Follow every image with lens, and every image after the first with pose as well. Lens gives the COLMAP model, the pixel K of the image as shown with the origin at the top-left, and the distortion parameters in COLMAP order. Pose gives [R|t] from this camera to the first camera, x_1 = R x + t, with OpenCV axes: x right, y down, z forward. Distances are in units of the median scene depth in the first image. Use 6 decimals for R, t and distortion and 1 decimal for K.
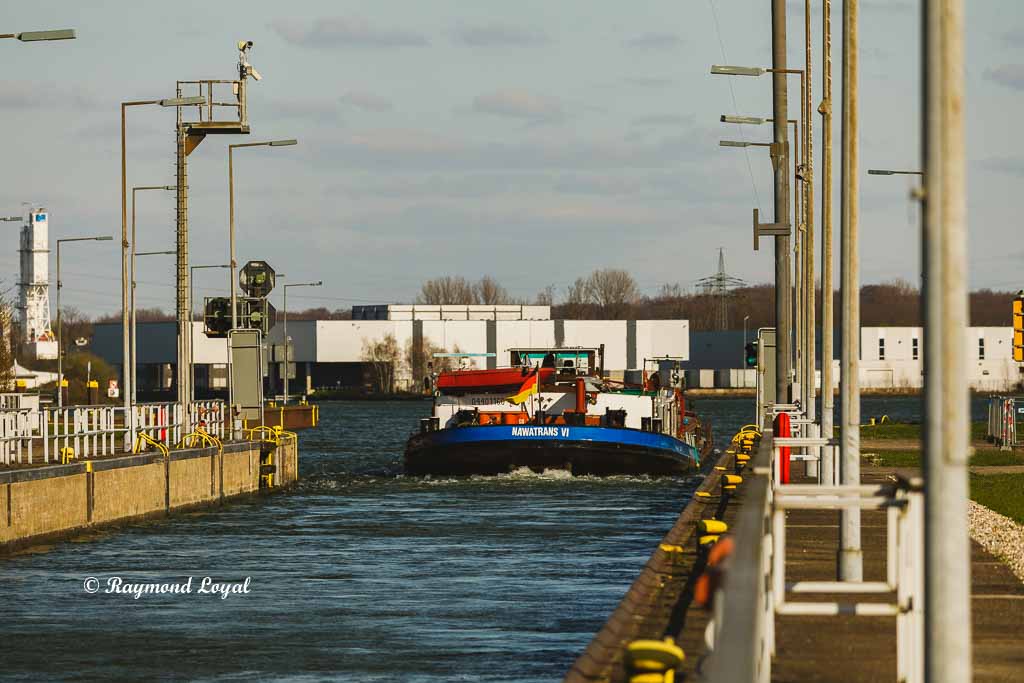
lens RADIAL K [[7288.1, 0, 512.0], [0, 7288.1, 342.8], [0, 0, 1]] dist [0.679987, 0.000000]
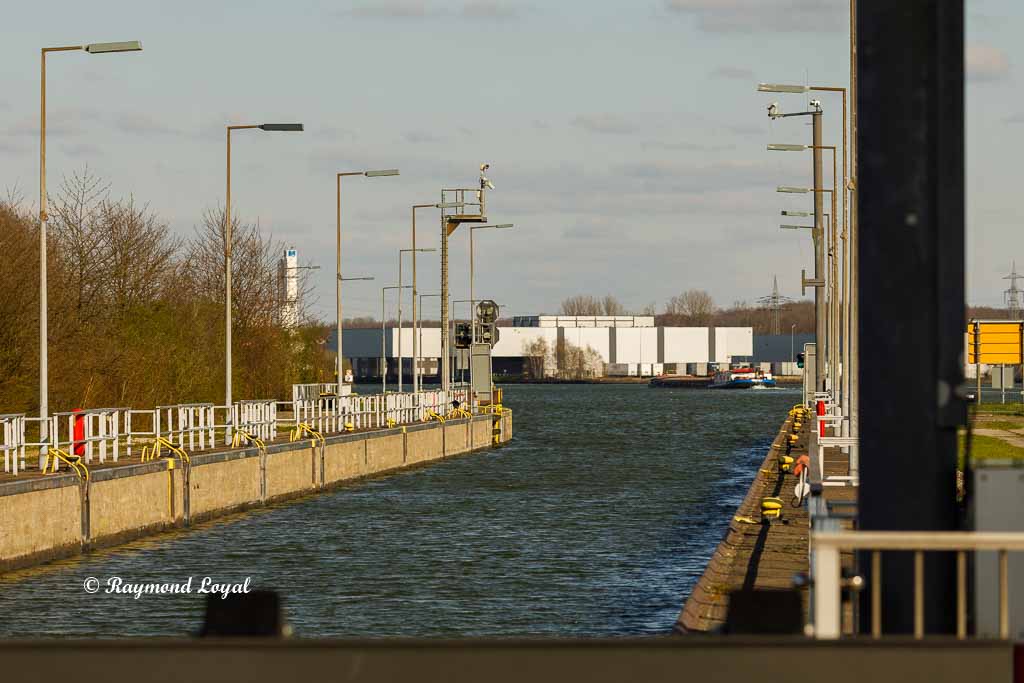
lens RADIAL K [[5231.5, 0, 512.3], [0, 5231.5, 339.6], [0, 0, 1]] dist [0.331197, 0.000000]
pose [[0.999770, 0.001367, -0.021381, -0.005310], [-0.001376, 0.999999, -0.000375, -0.002255], [0.021381, 0.000405, 0.999771, -0.137215]]
